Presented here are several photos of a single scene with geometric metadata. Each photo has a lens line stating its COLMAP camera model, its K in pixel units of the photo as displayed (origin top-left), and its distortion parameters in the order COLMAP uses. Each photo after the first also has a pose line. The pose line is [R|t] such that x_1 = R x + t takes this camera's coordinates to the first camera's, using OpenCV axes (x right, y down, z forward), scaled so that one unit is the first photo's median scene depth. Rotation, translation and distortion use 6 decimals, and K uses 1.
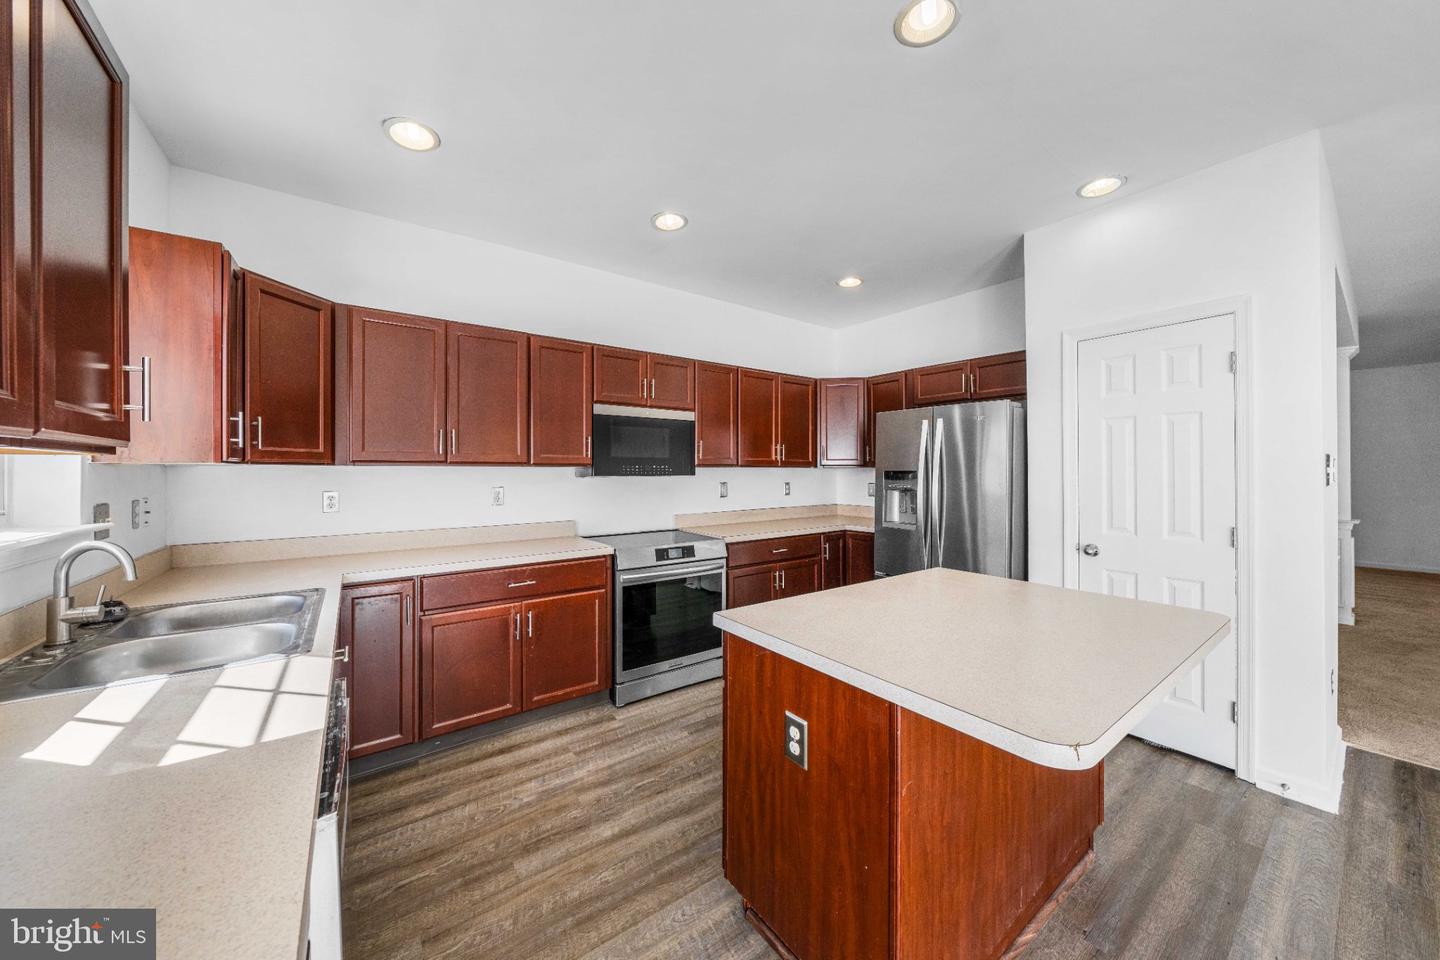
lens RADIAL K [[499.1, 0, 734.8], [0, 499.1, 476.4], [0, 0, 1]] dist [0.000748, 0.000027]
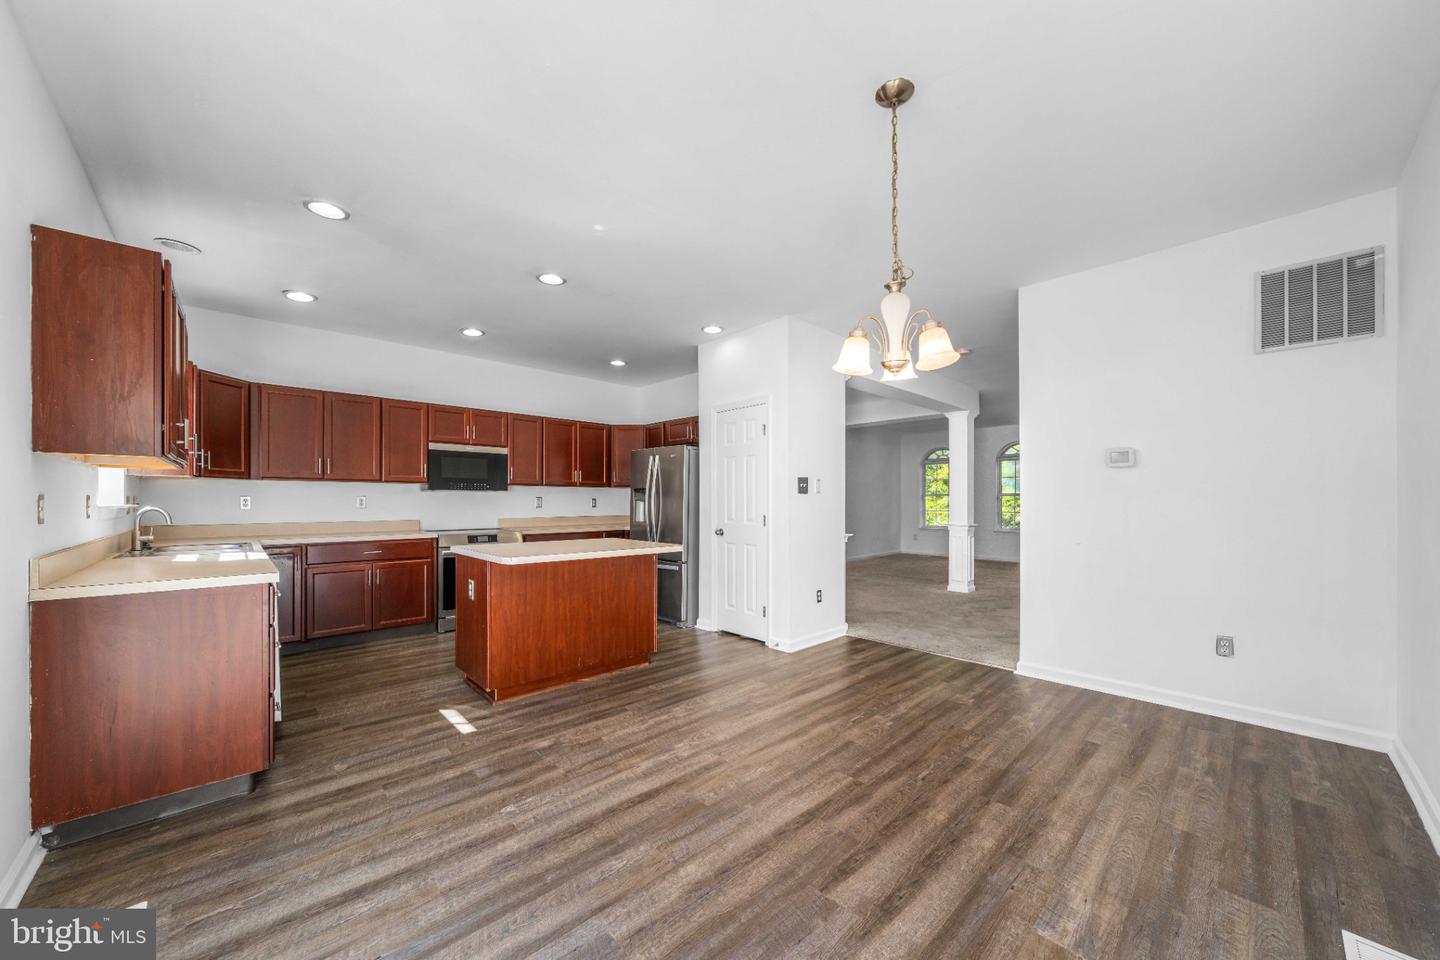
lens RADIAL K [[510.5, 0, 717.7], [0, 510.5, 508.7], [0, 0, 1]] dist [-0.000415, 0.000006]
pose [[0.993710, 0.002609, 0.111954, 0.450683], [-0.003330, 0.999975, 0.006246, 0.047823], [-0.111935, -0.006580, 0.993694, -0.700124]]
